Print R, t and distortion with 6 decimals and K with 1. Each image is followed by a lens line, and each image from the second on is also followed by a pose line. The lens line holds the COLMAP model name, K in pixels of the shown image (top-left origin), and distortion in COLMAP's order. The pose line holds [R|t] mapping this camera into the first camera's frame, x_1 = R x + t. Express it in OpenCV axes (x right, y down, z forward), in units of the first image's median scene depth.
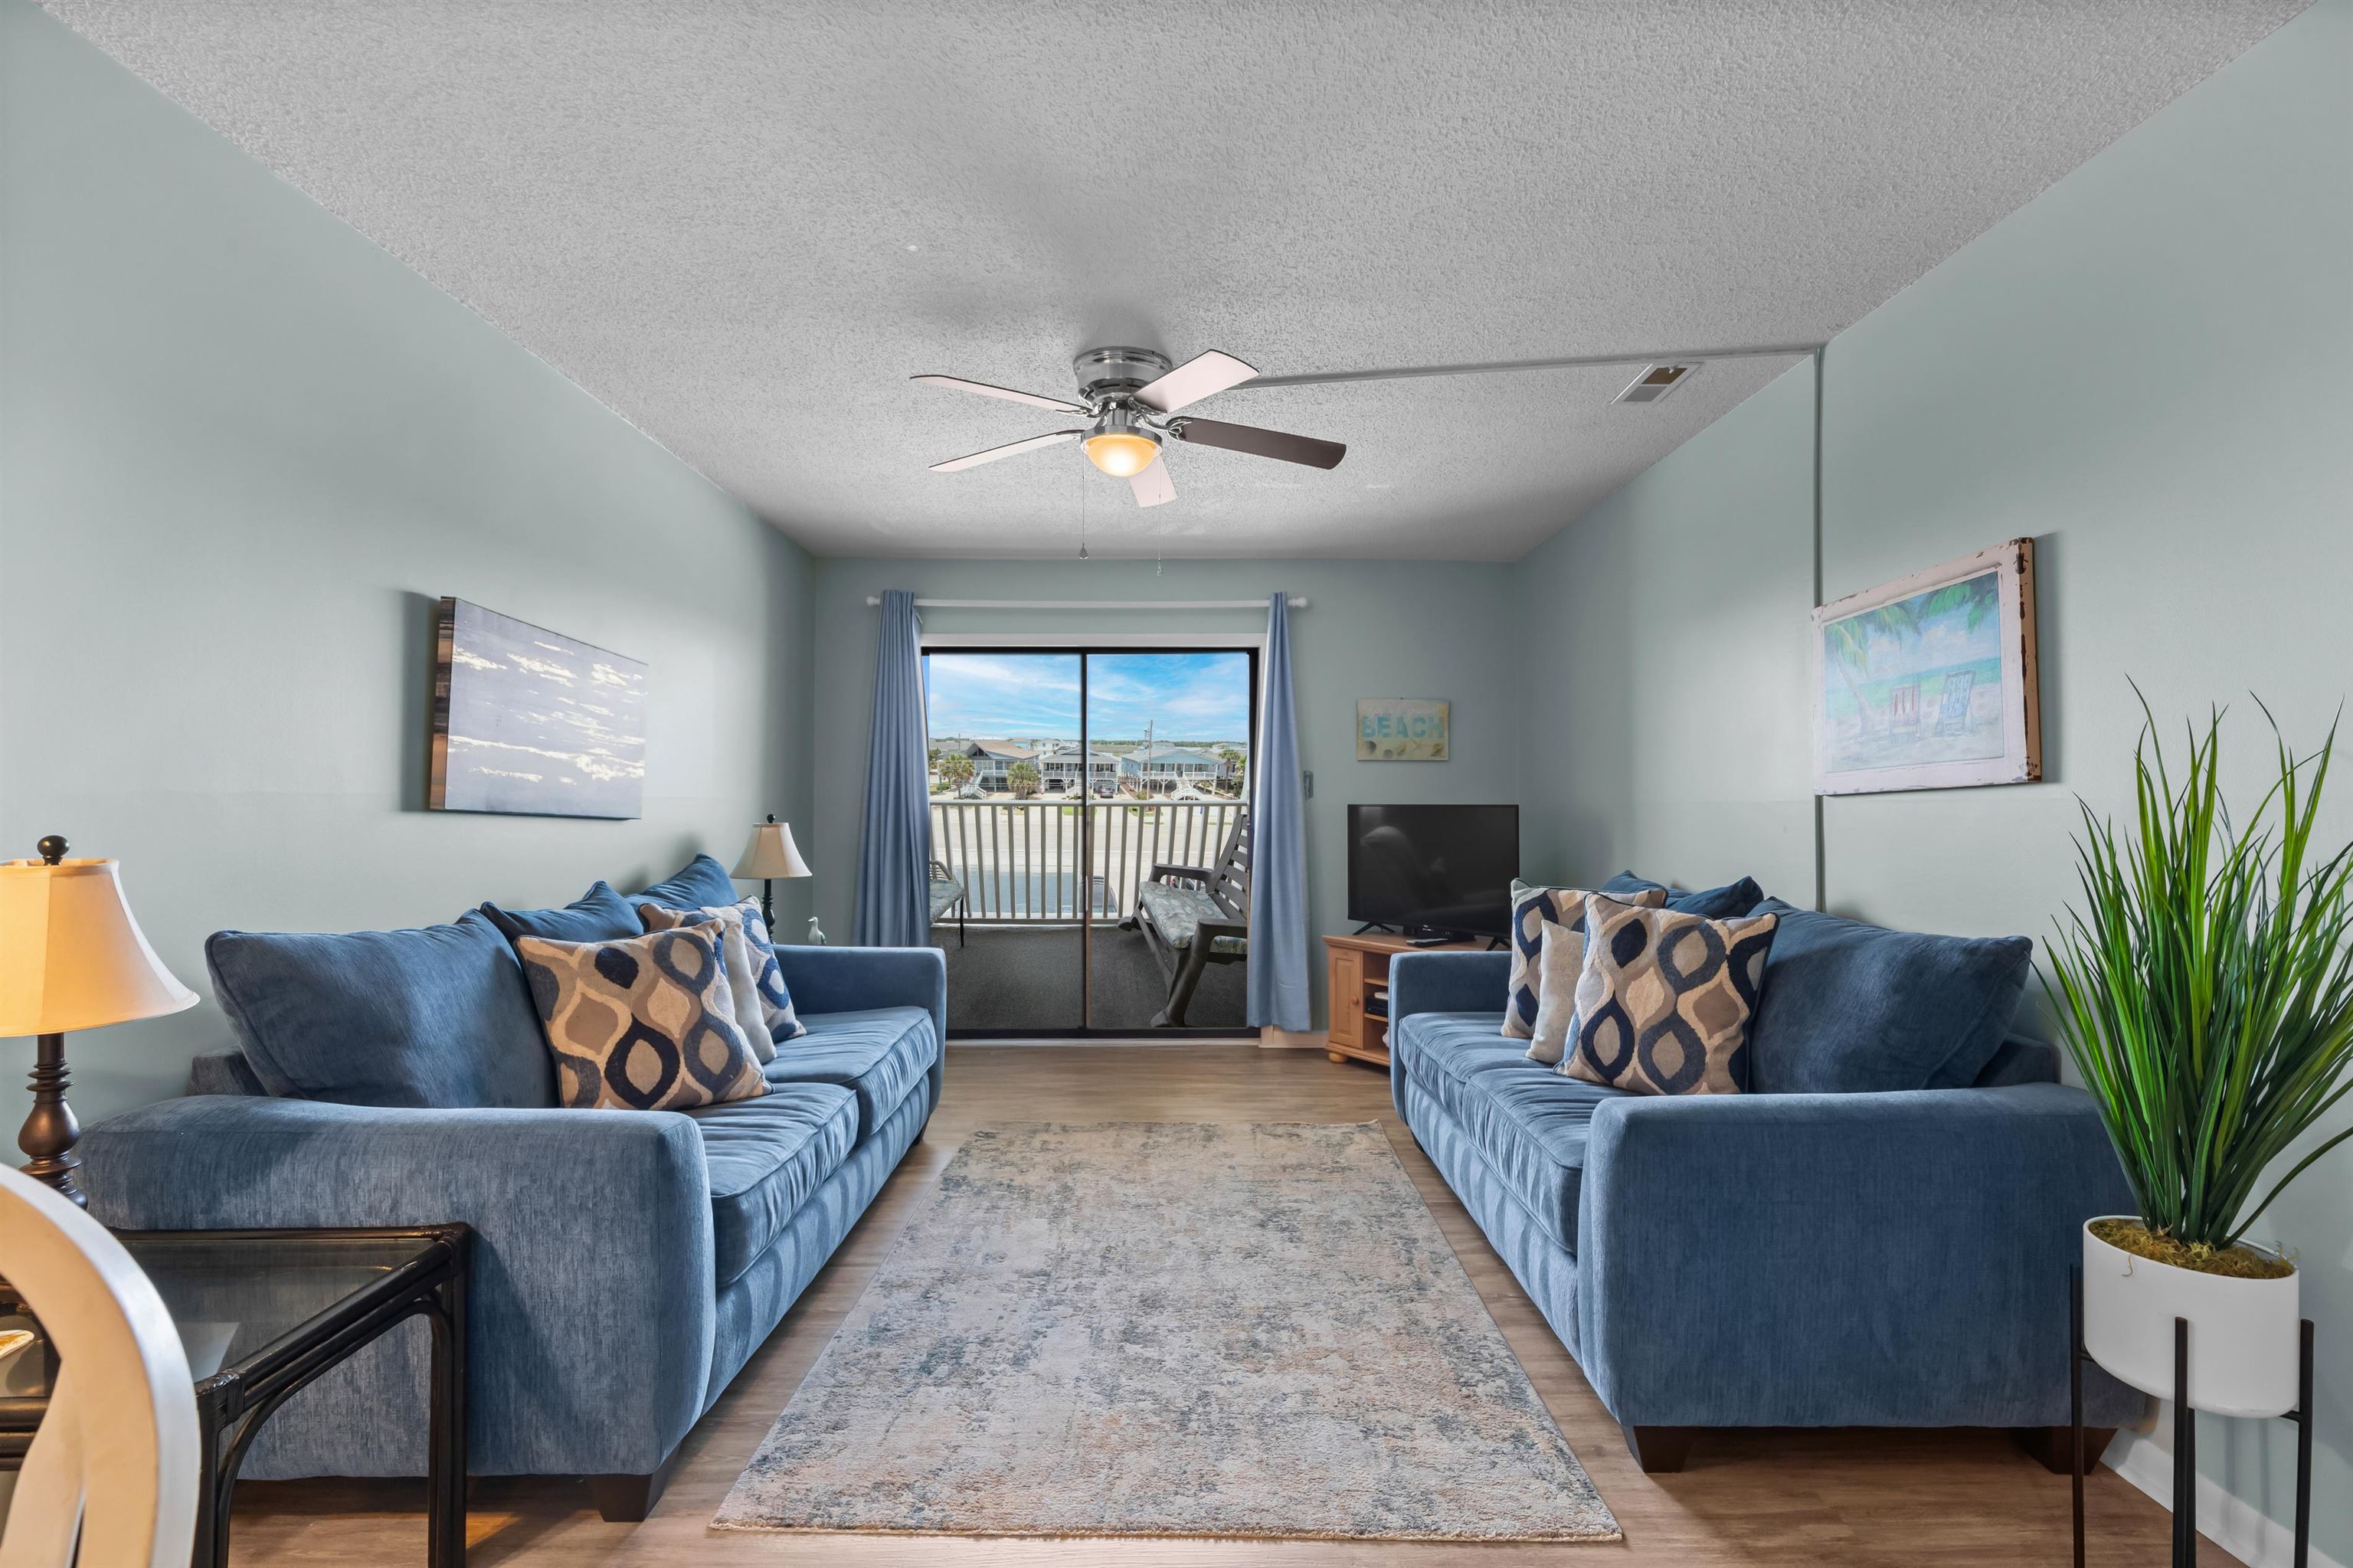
lens RADIAL K [[1069.5, 0, 1177.9], [0, 1069.5, 794.7], [0, 0, 1]] dist [0.002269, -0.000250]
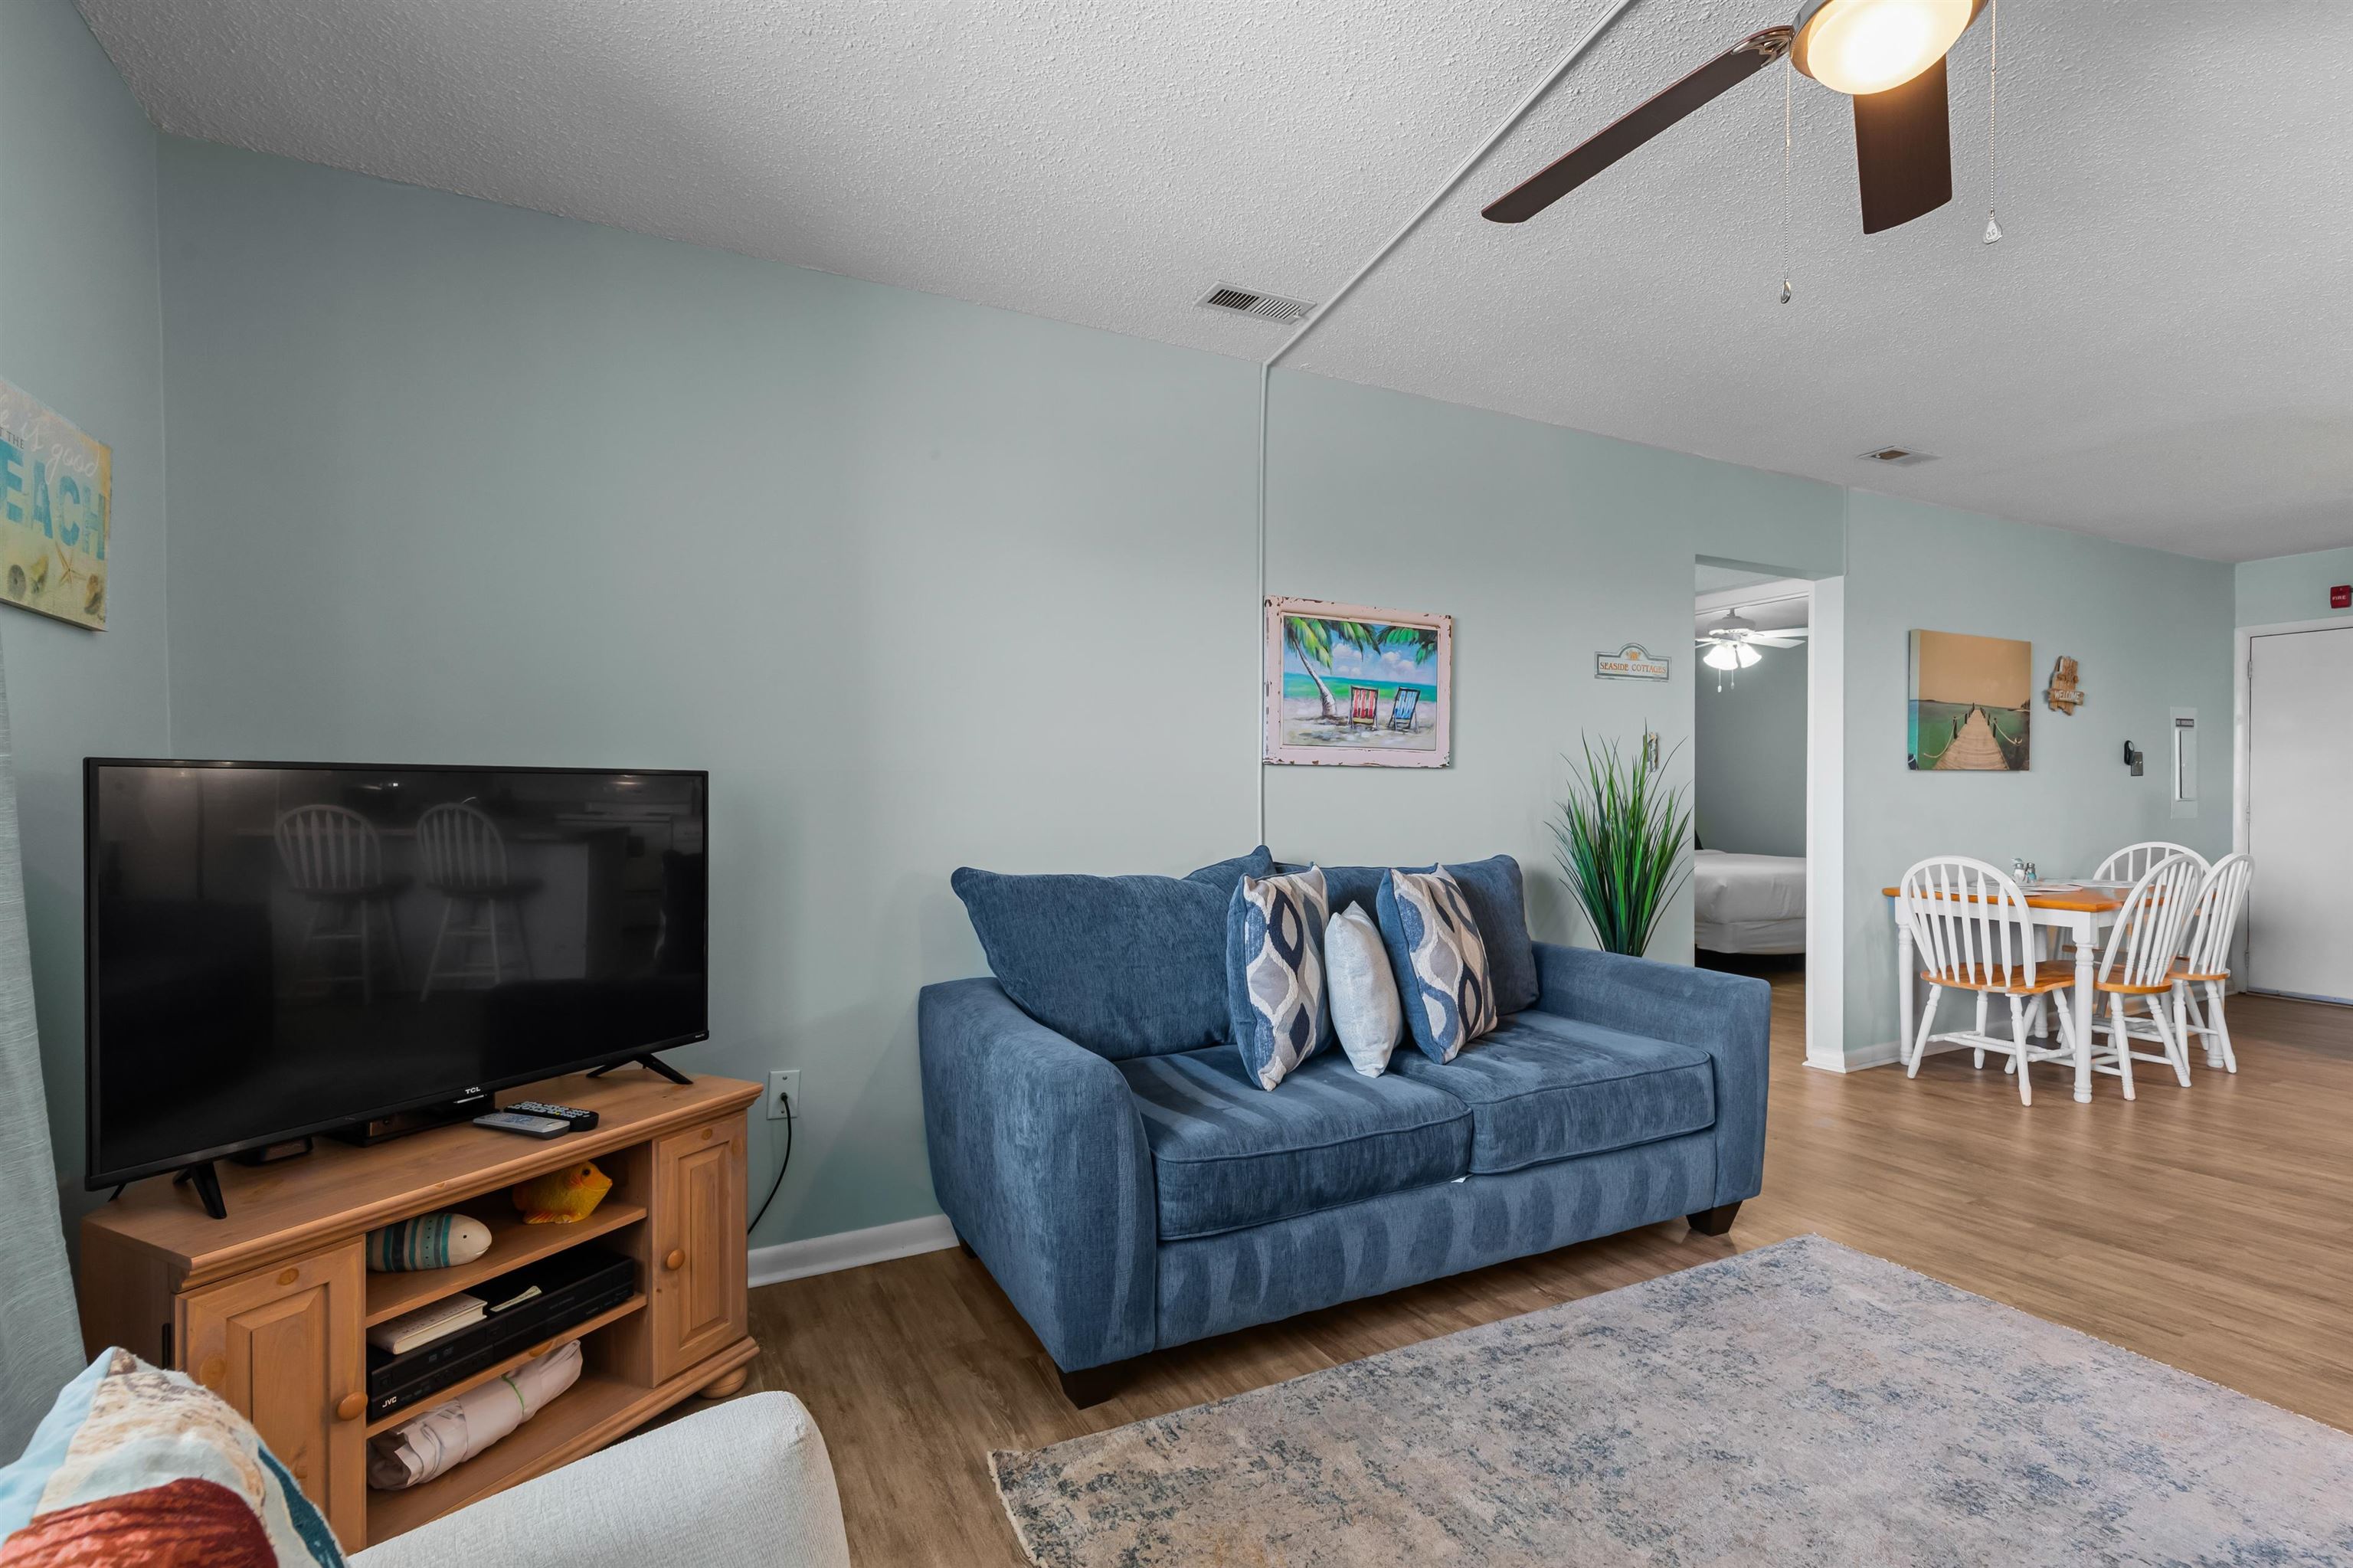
lens RADIAL K [[1090.9, 0, 1175.1], [0, 1090.9, 801.1], [0, 0, 1]] dist [0.000821, 0.000036]
pose [[-0.448736, -0.004583, 0.893653, -0.422904], [-0.007427, 0.999971, 0.001399, 0.035464], [-0.893633, -0.006009, -0.448757, 1.791463]]
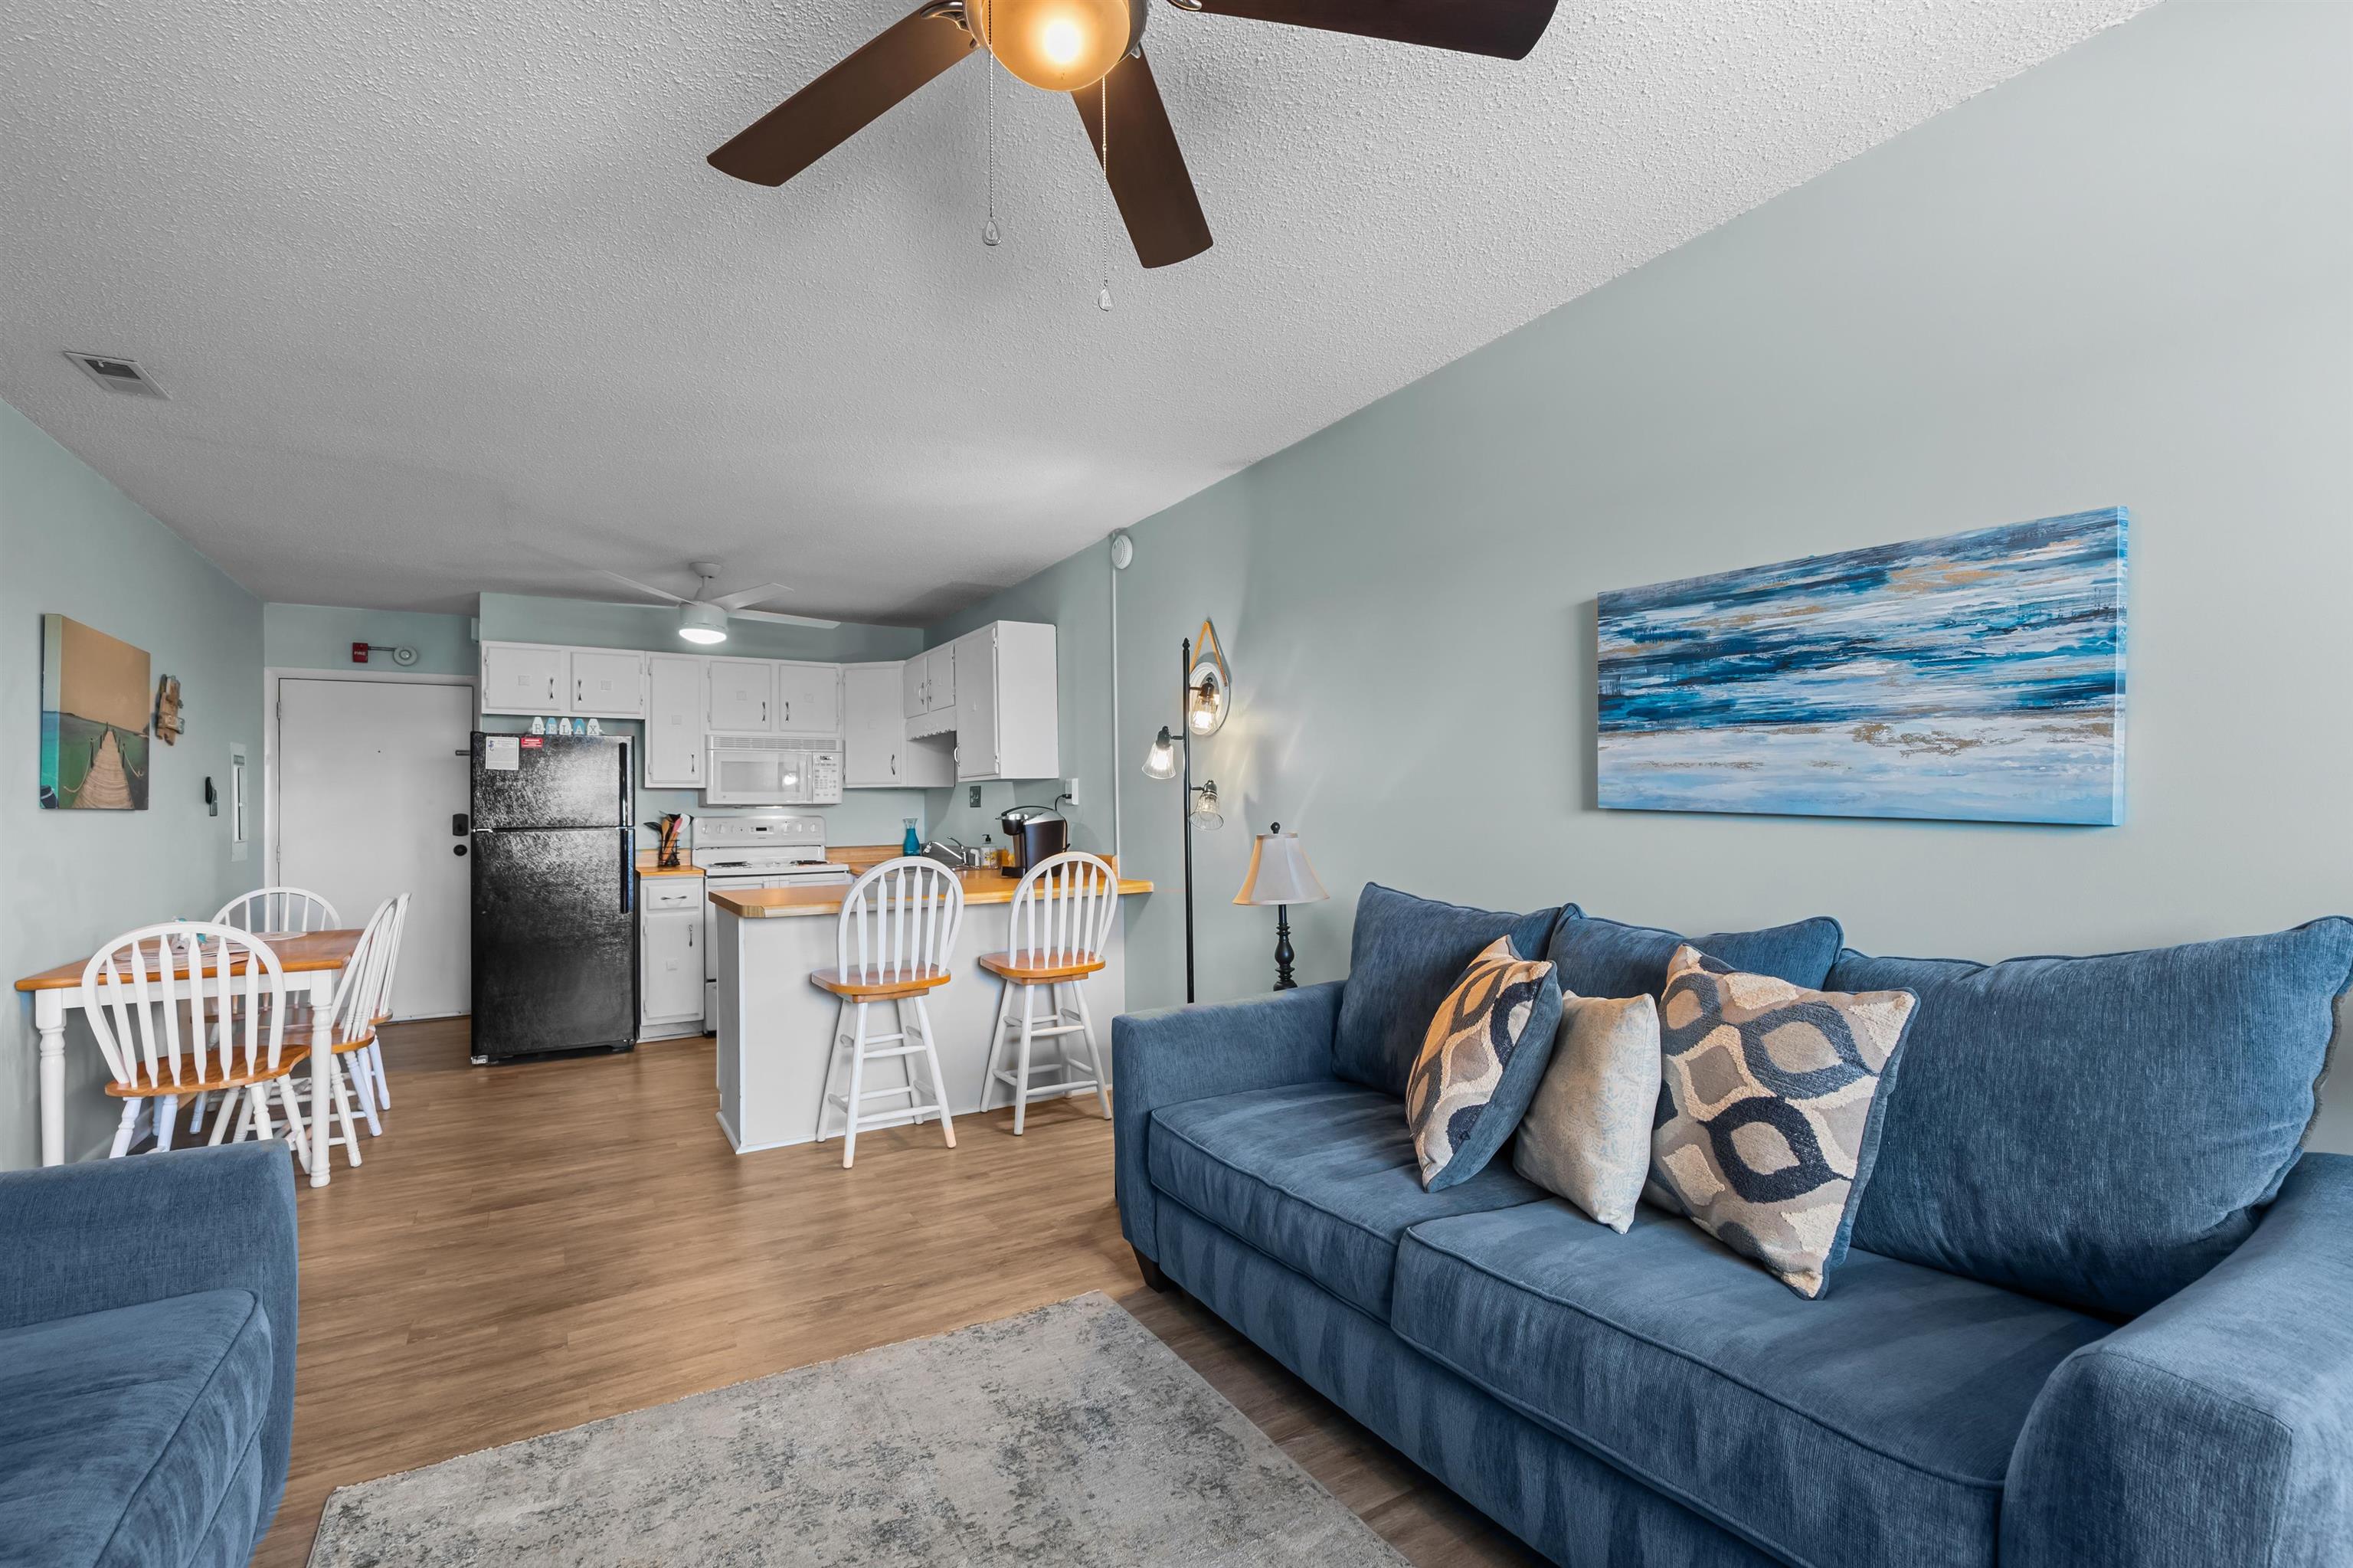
lens RADIAL K [[1073.5, 0, 1179.9], [0, 1073.5, 793.2], [0, 0, 1]] dist [0.010915, -0.000905]
pose [[-0.862992, 0.004061, -0.505202, 0.157398], [0.020107, 0.999452, -0.026313, 0.019056], [0.504818, -0.032866, -0.862600, 1.671499]]
